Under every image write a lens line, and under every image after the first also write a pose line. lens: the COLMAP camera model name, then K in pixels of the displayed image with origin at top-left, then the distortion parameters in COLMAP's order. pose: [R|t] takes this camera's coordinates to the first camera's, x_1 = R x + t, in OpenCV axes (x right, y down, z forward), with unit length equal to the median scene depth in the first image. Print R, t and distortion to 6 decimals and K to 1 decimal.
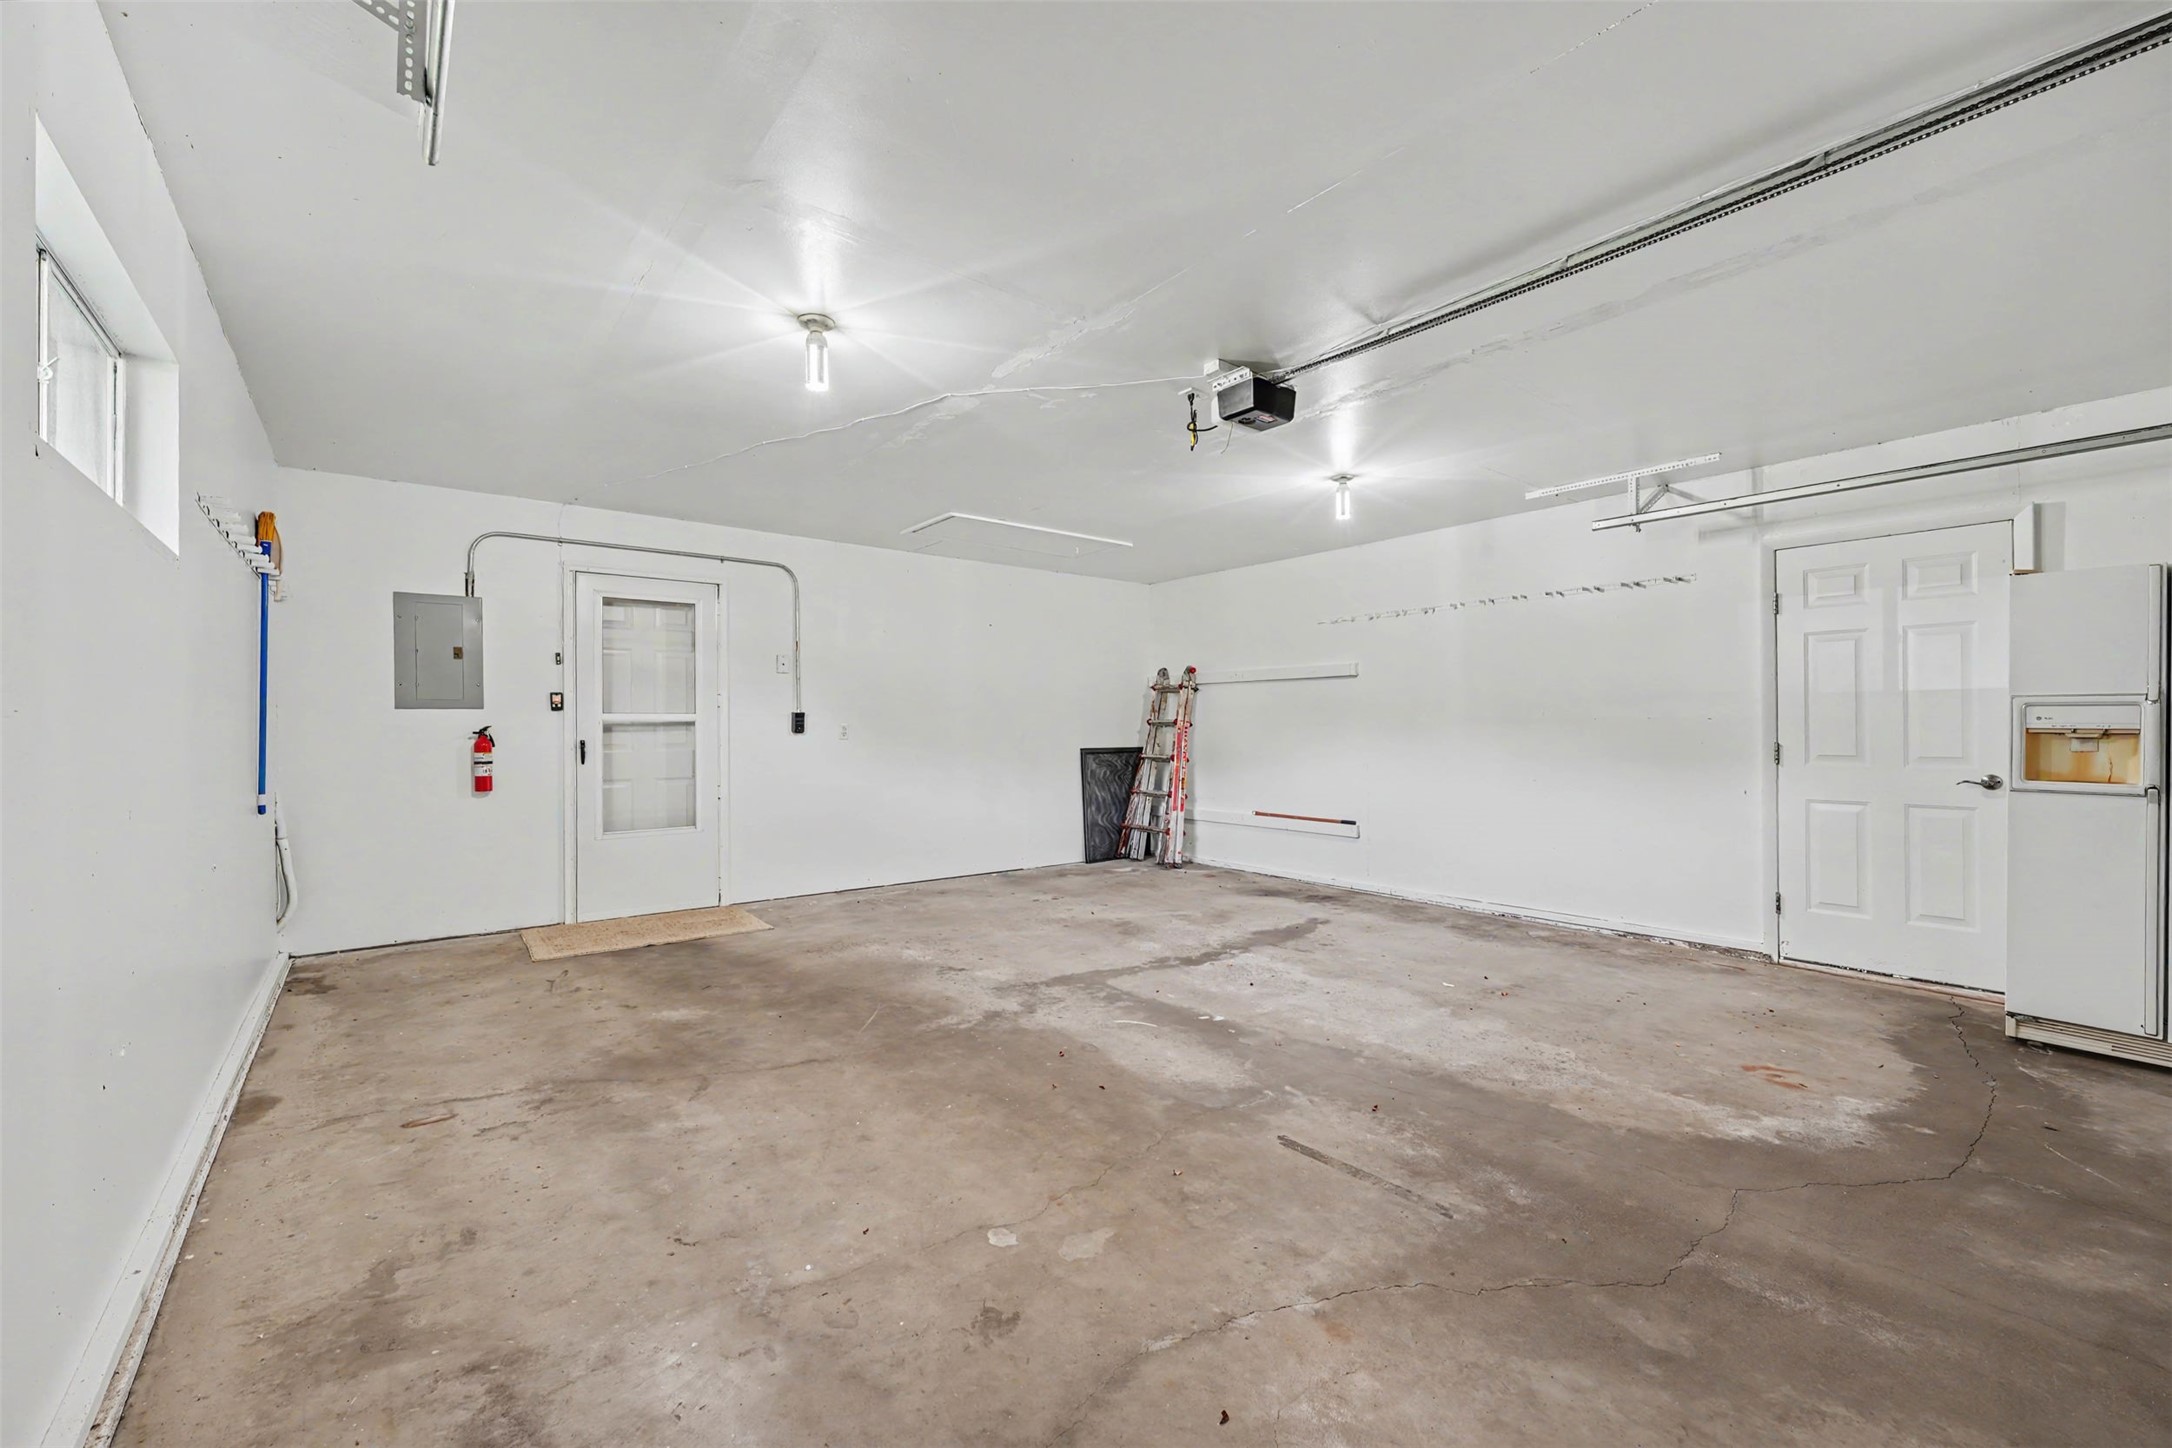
lens RADIAL K [[867.9, 0, 1081.5], [0, 867.9, 725.5], [0, 0, 1]] dist [-0.003229, 0.001071]
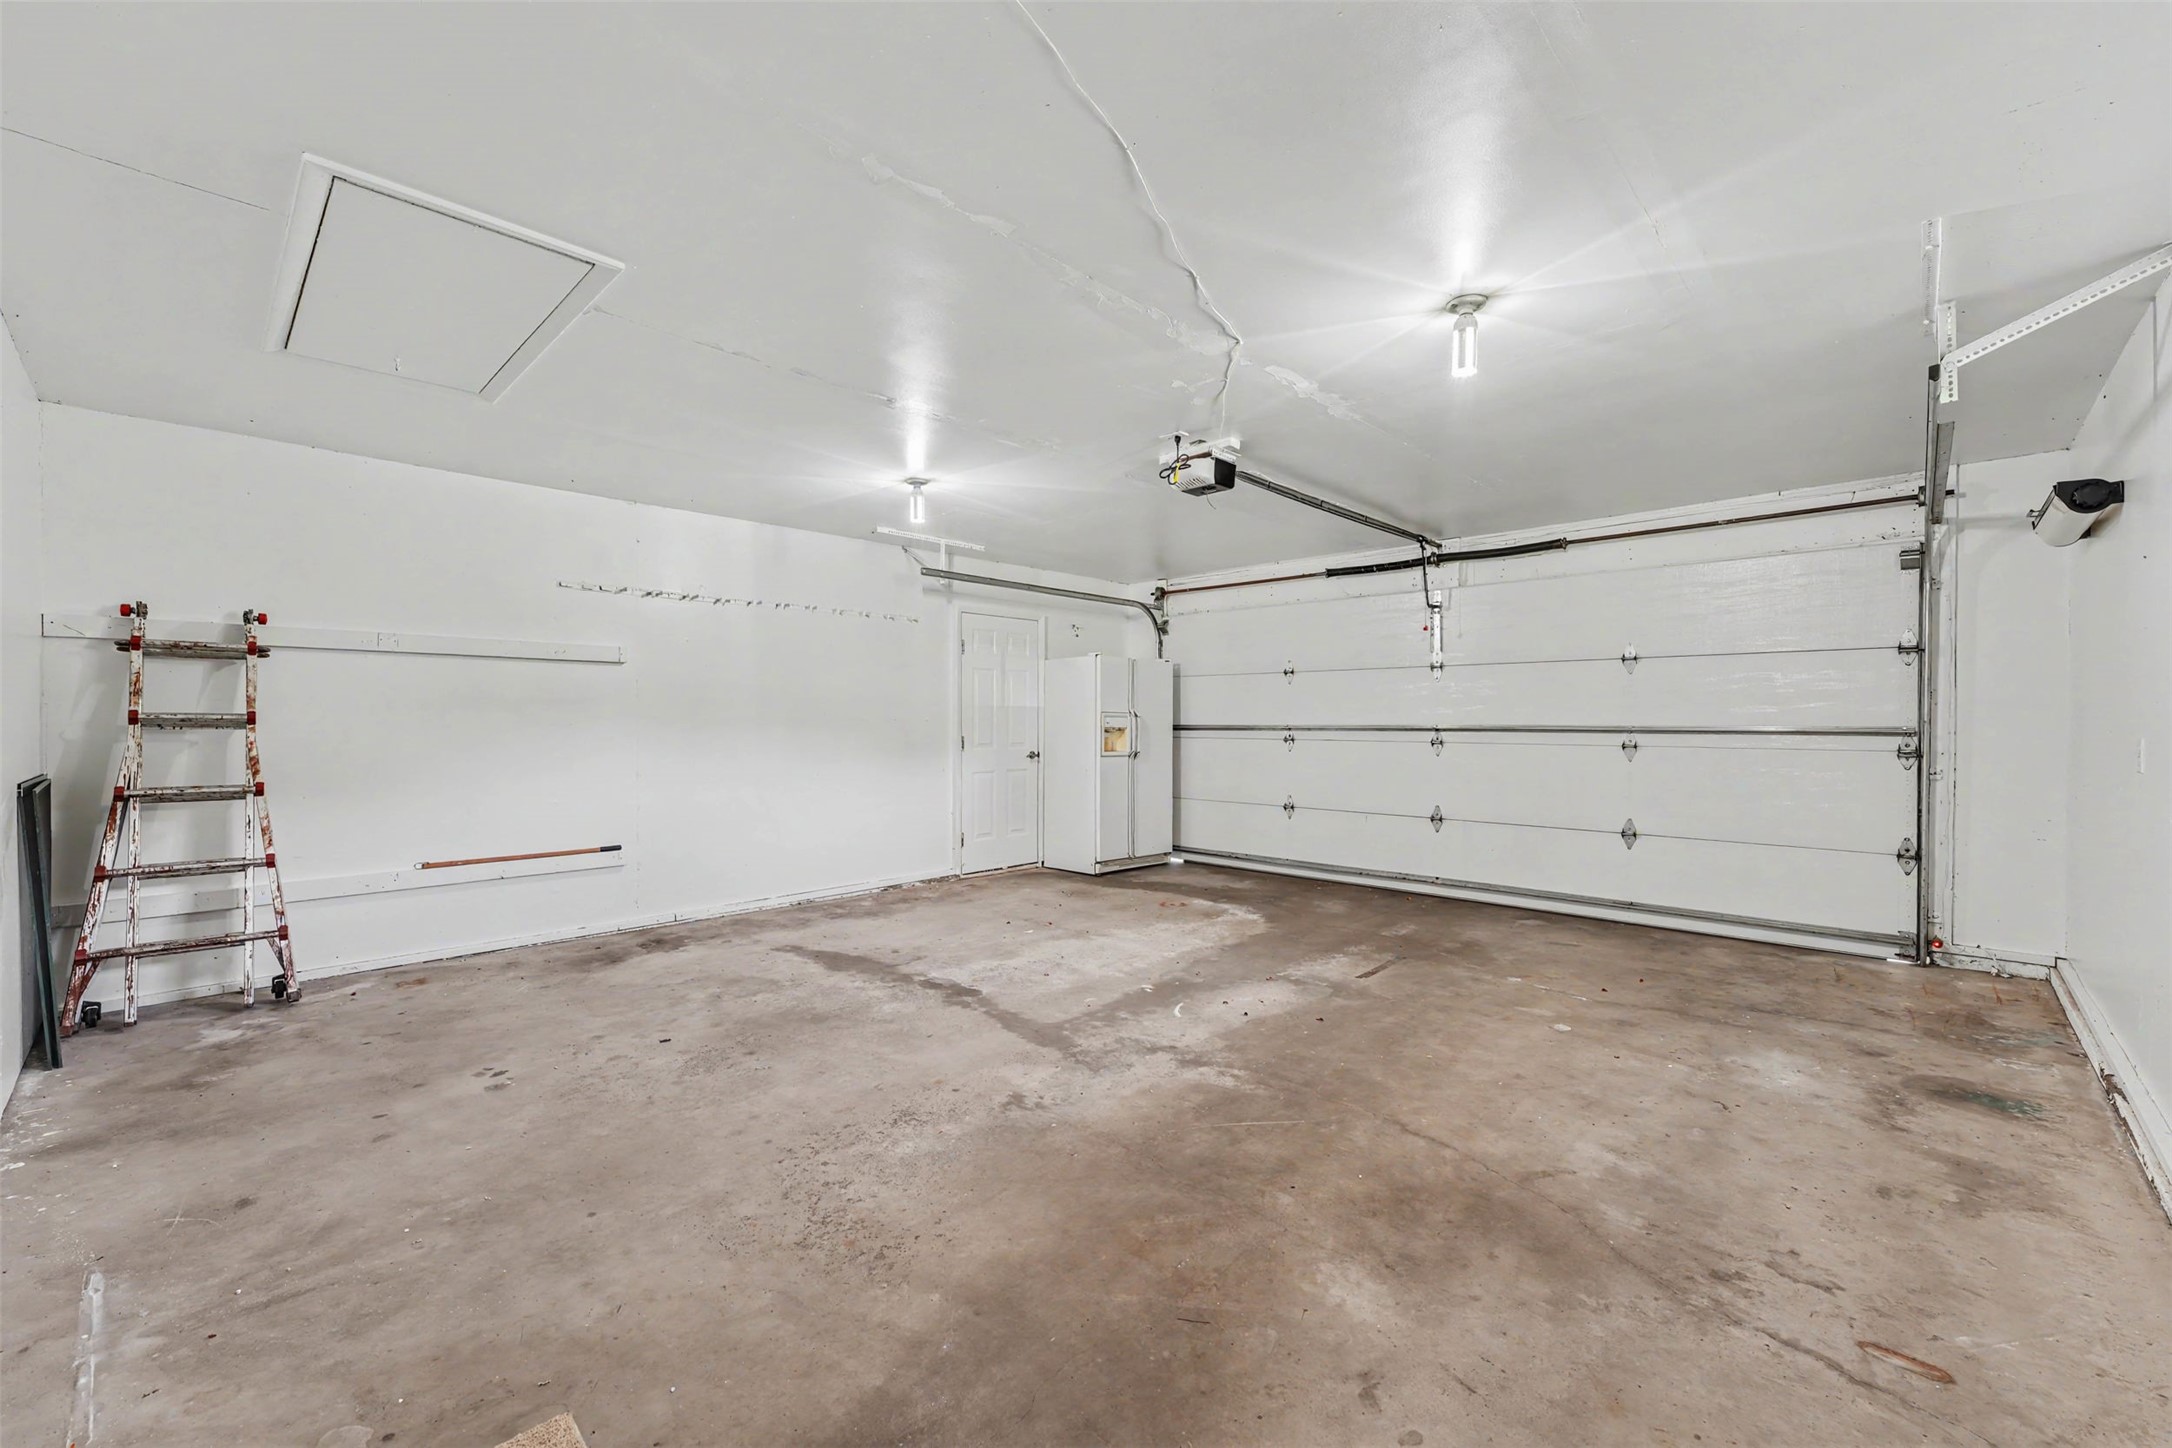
lens RADIAL K [[867.9, 0, 1081.6], [0, 867.9, 725.5], [0, 0, 1]] dist [-0.003229, 0.001071]
pose [[-0.121884, -0.002916, 0.992540, -1.062731], [-0.004018, 0.999989, 0.002444, -0.006406], [-0.992536, -0.003690, -0.121894, 1.363464]]
